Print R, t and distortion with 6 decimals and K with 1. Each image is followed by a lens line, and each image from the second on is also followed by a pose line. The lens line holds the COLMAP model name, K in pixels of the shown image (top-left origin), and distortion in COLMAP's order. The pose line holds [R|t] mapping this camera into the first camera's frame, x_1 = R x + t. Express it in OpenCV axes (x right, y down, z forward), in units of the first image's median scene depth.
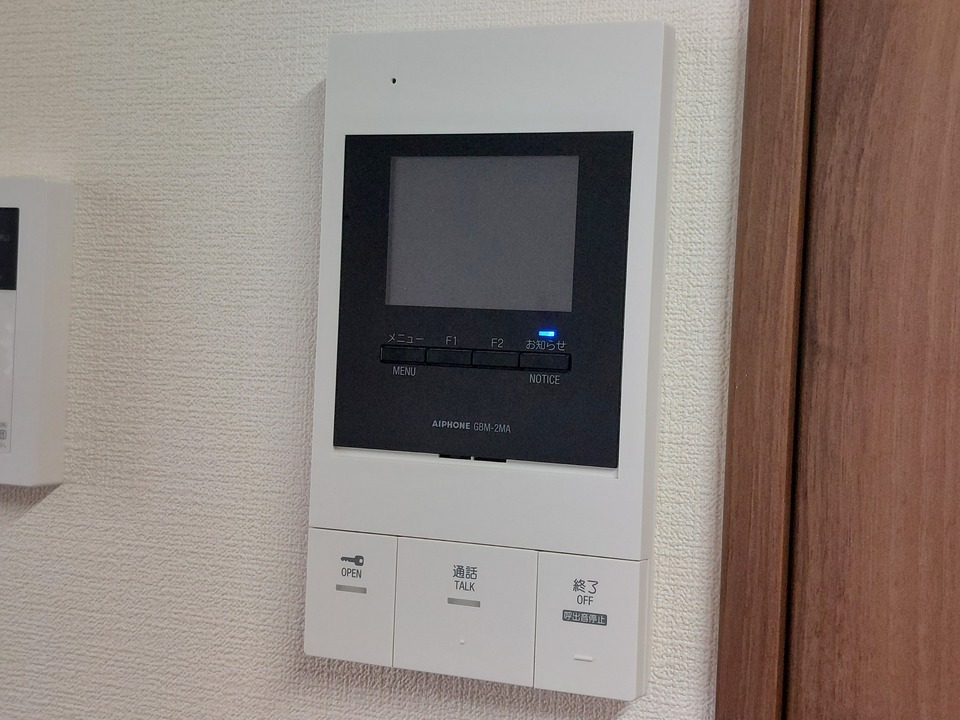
lens RADIAL K [[677.1, 0, 480.0], [0, 677.1, 360.0], [0, 0, 1]] dist [0.010125, -0.000493]
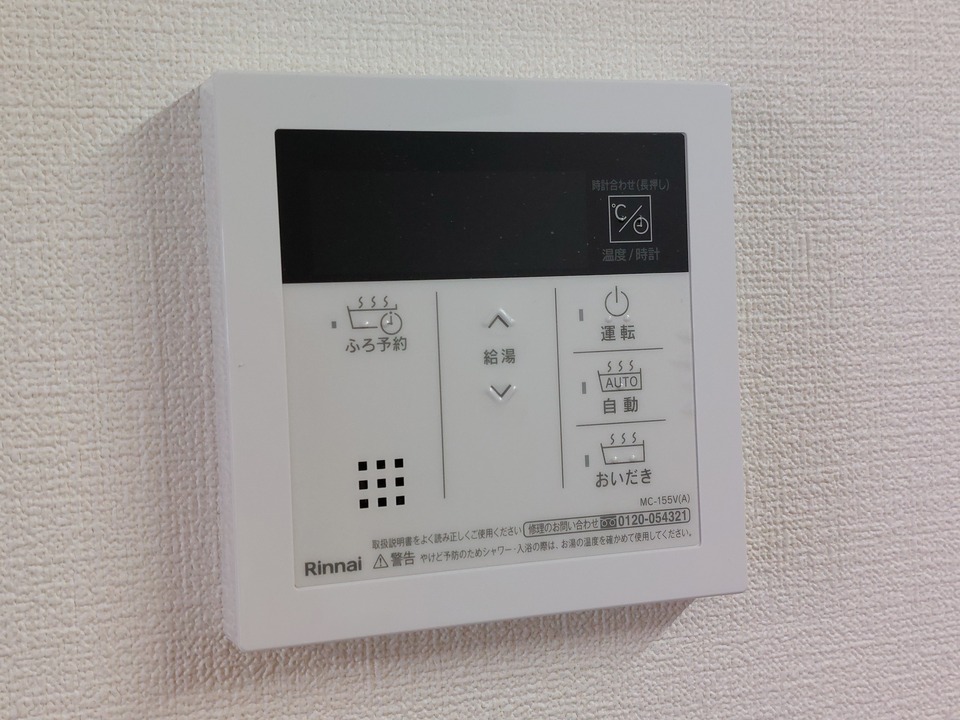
lens RADIAL K [[677.1, 0, 480.0], [0, 677.1, 360.0], [0, 0, 1]] dist [0.010125, -0.000493]
pose [[0.928948, -0.101421, 0.356048, -1.048117], [0.100068, 0.994731, 0.022268, -0.055918], [-0.356431, 0.014944, 0.934202, 0.510757]]
